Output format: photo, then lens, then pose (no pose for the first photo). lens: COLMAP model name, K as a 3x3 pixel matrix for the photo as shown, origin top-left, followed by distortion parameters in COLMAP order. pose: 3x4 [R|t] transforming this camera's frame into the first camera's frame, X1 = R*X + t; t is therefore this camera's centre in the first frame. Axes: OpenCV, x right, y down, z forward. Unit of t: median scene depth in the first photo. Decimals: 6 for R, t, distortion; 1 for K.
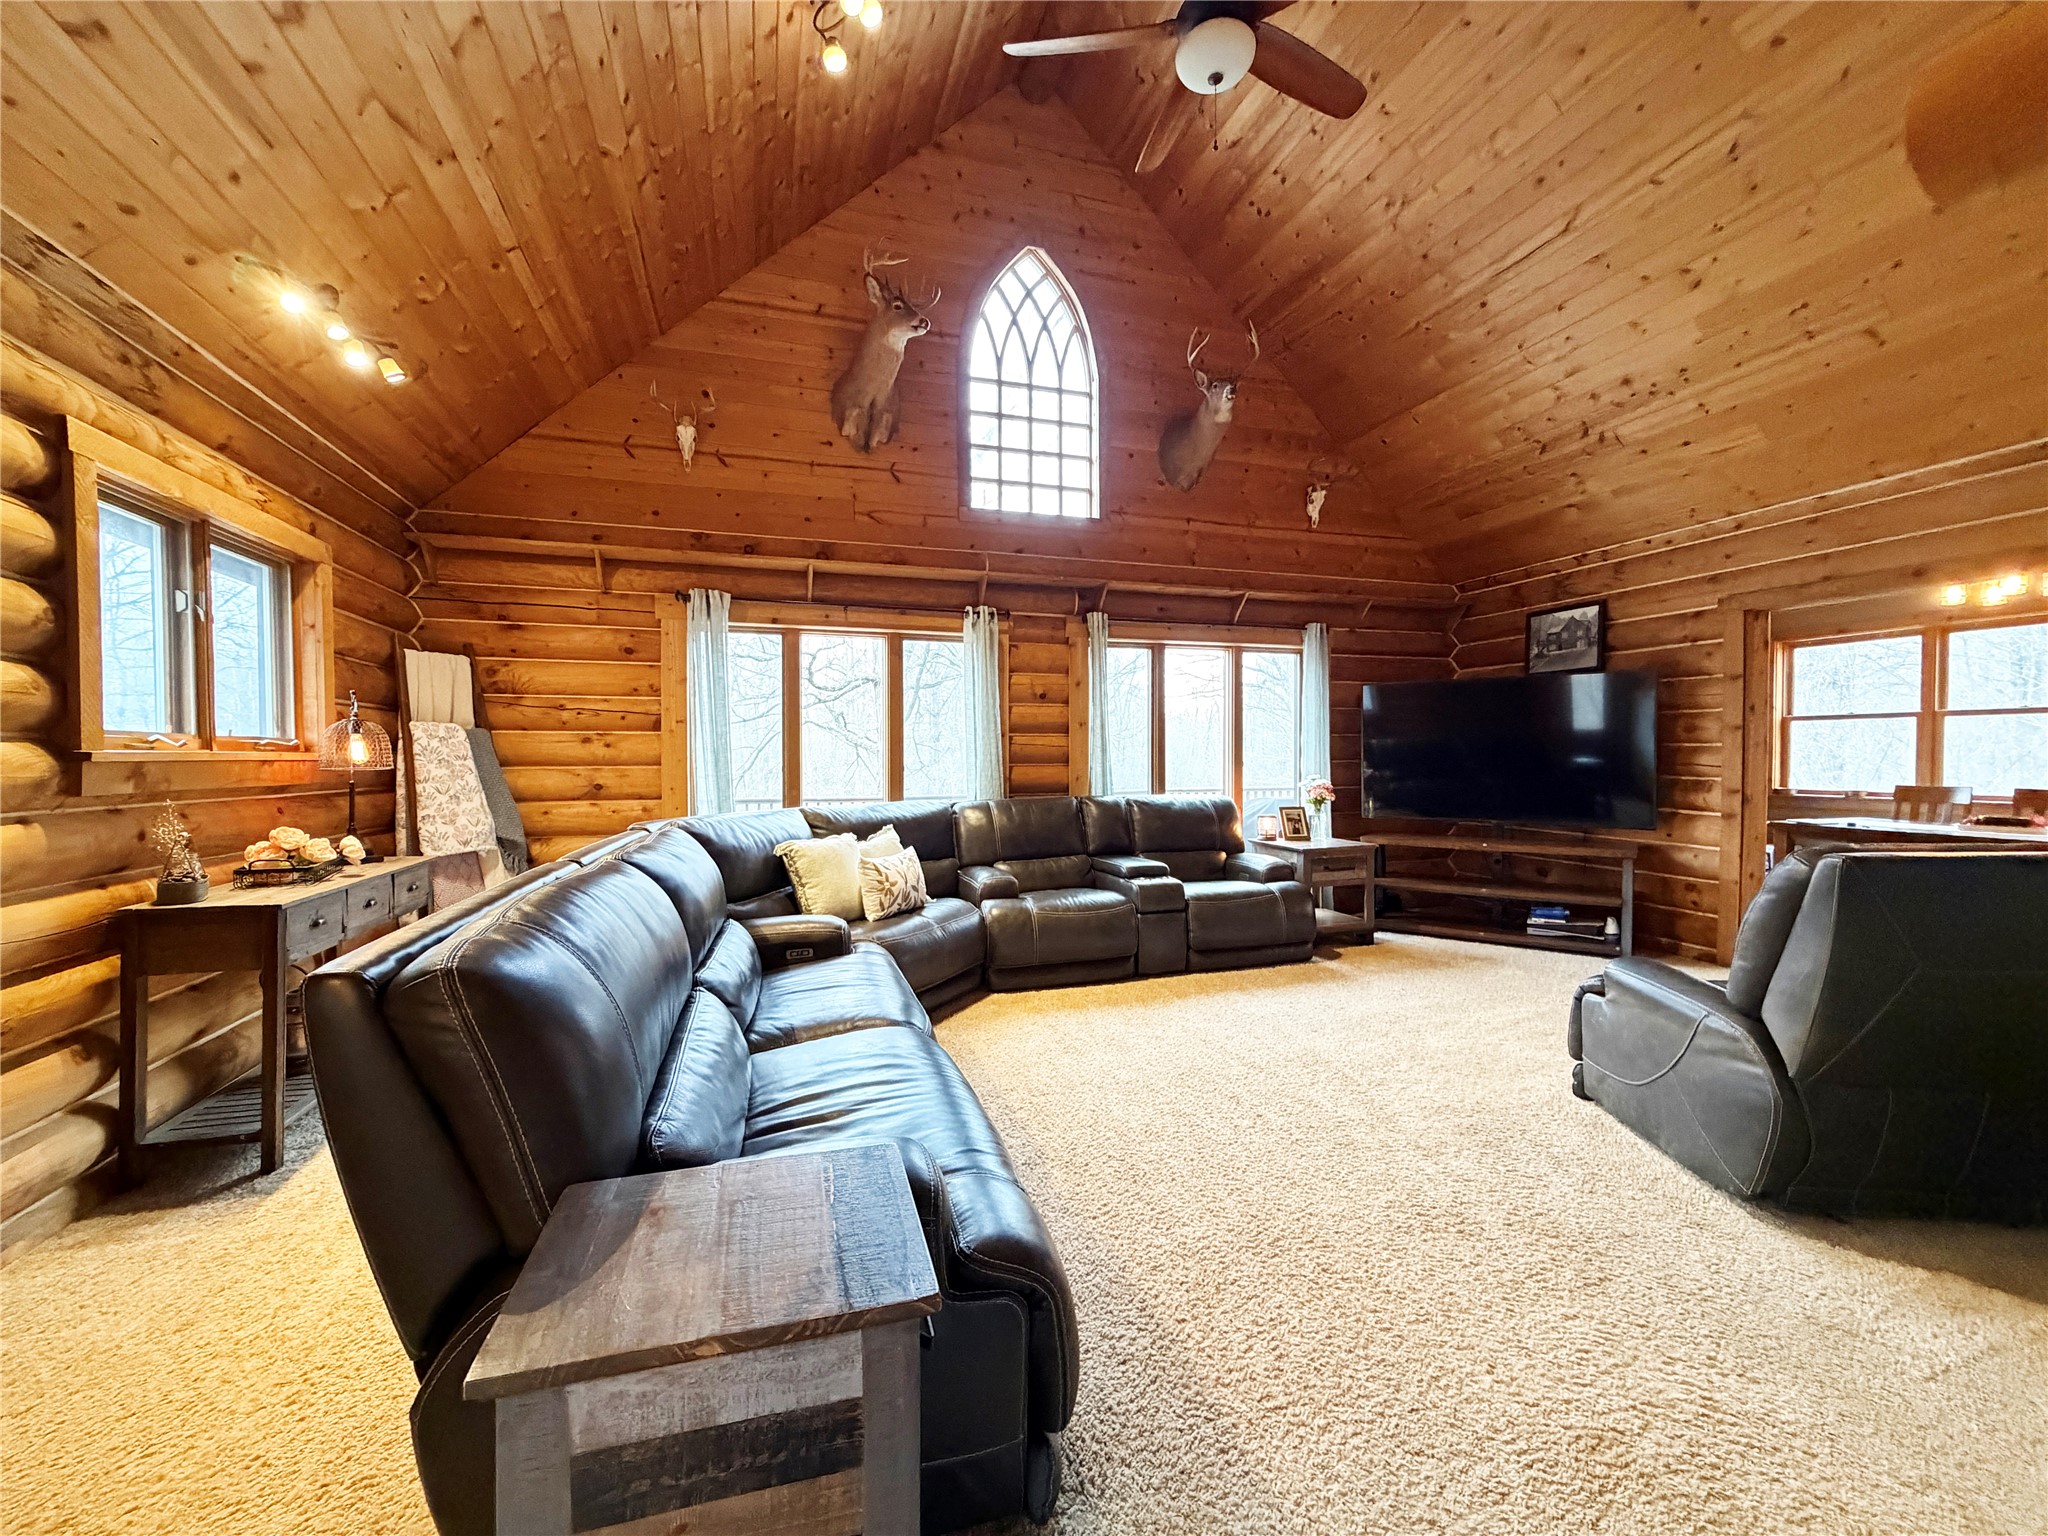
lens RADIAL K [[824.5, 0, 1022.0], [0, 824.5, 772.3], [0, 0, 1]] dist [-0.001850, 0.000265]
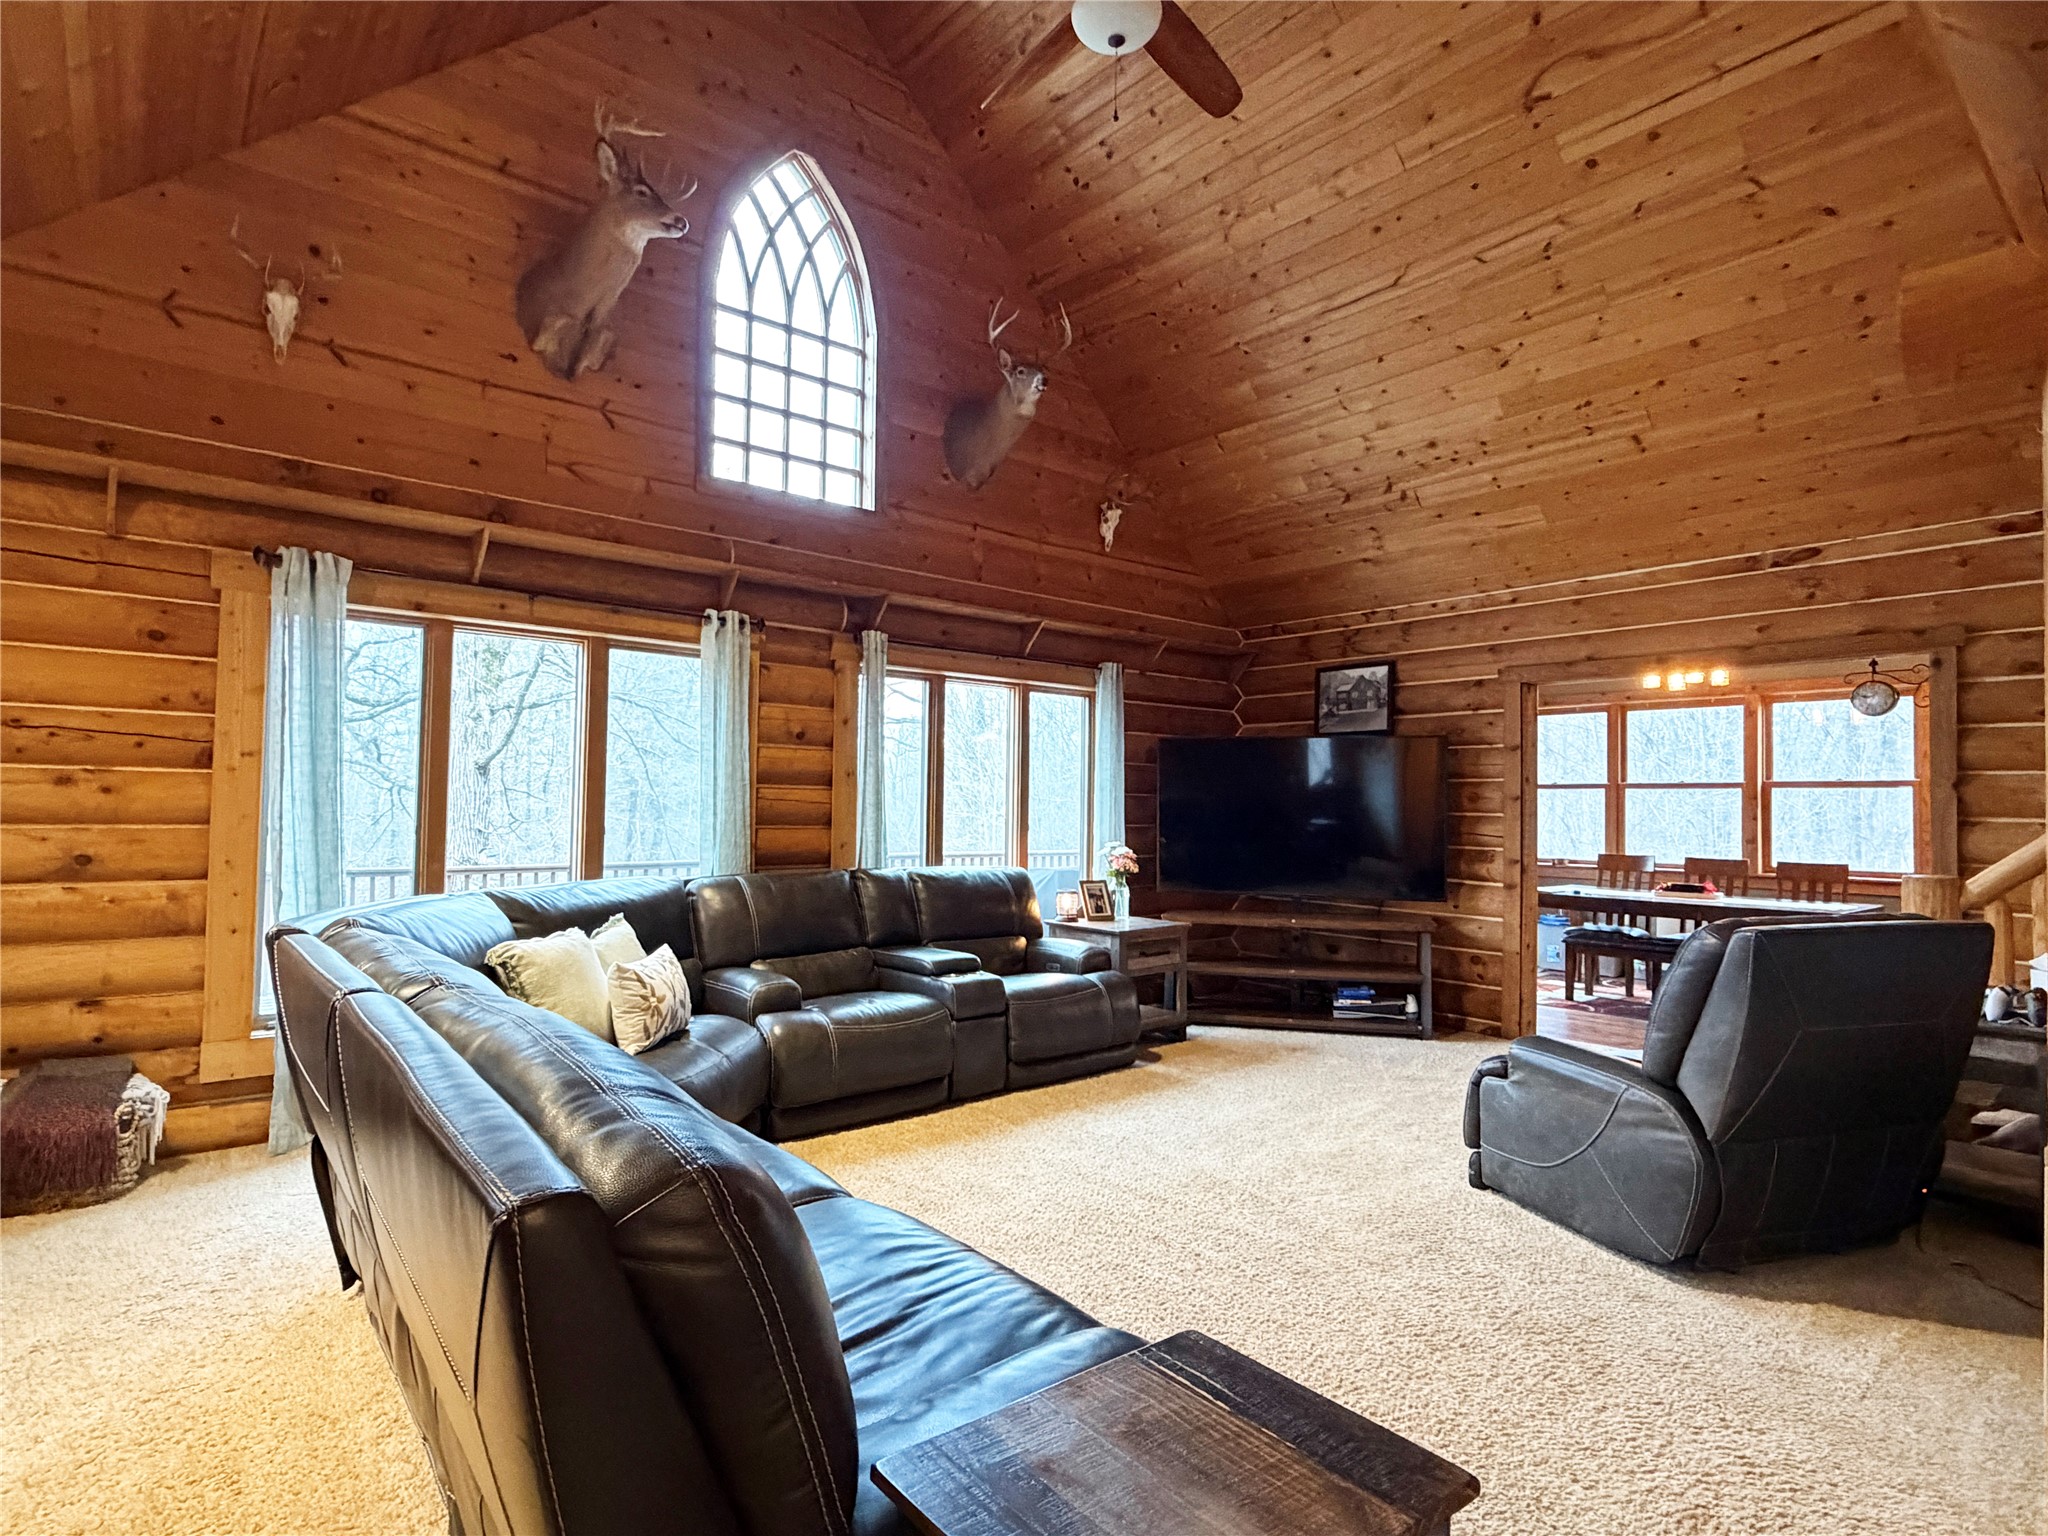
lens RADIAL K [[1078.9, 0, 1031.3], [0, 1078.9, 776.3], [0, 0, 1]] dist [-0.001052, -0.001298]
pose [[0.920711, 0.028021, 0.389237, -0.176089], [-0.008951, 0.998673, -0.050722, -0.008173], [-0.390142, 0.043216, 0.919740, 0.017647]]
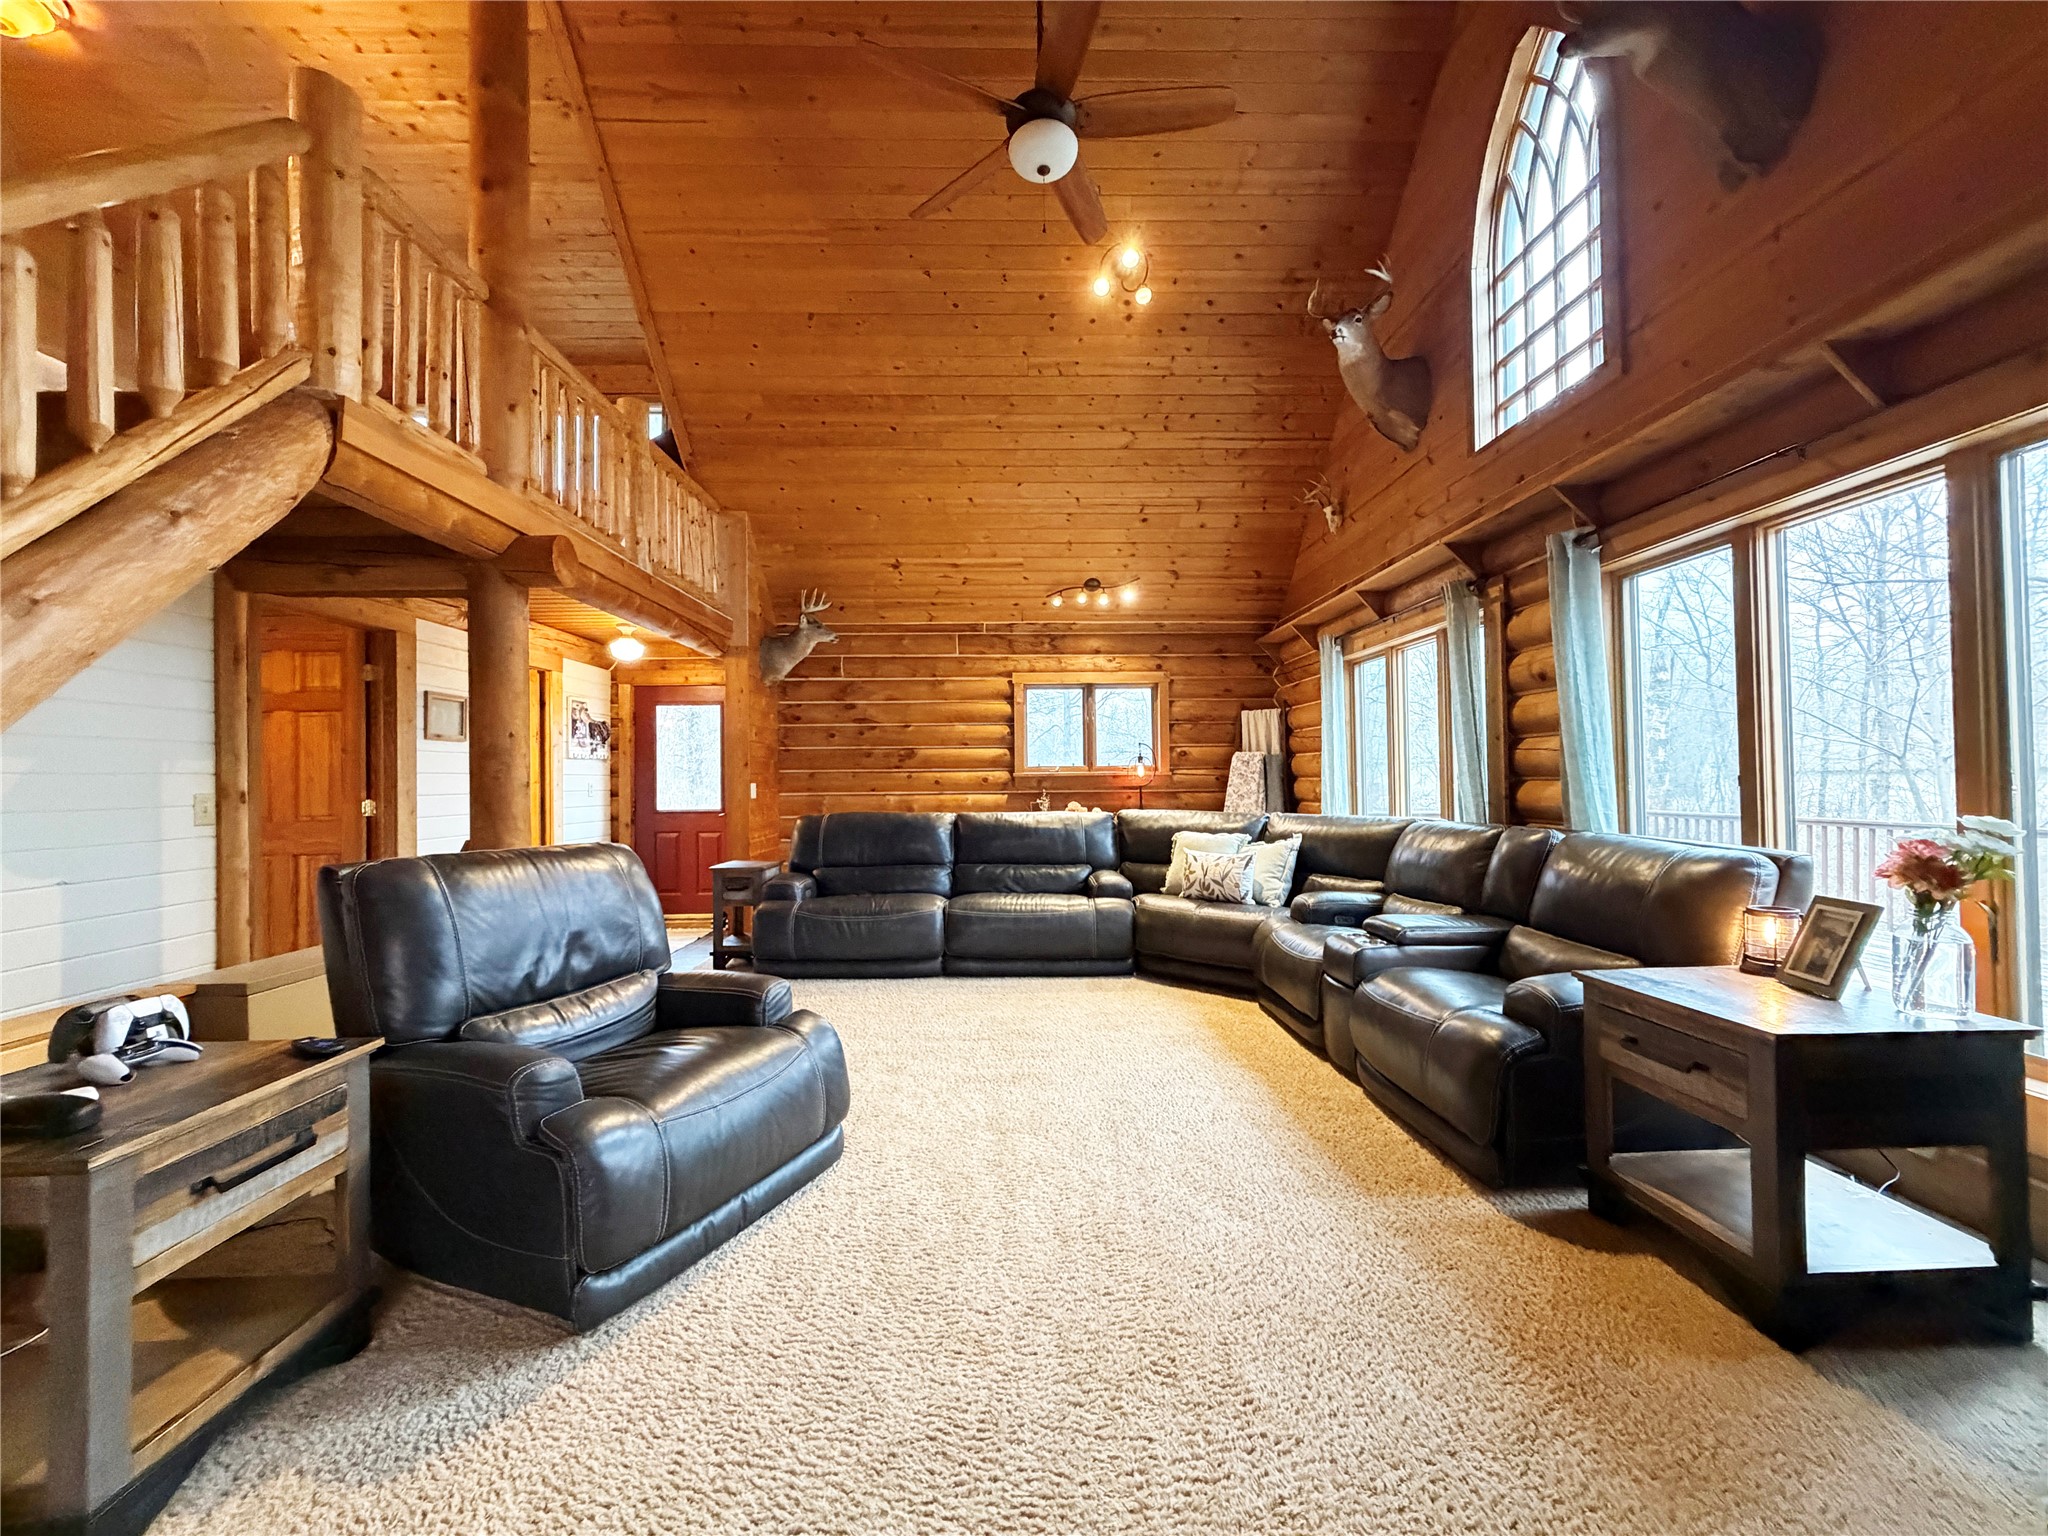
lens RADIAL K [[824.5, 0, 1022.0], [0, 824.5, 772.3], [0, 0, 1]] dist [-0.001850, 0.000265]
pose [[-0.274052, -0.002024, -0.961713, 0.870159], [-0.005906, 0.999982, -0.000421, -0.012432], [0.961697, 0.005564, -0.274059, 0.848214]]
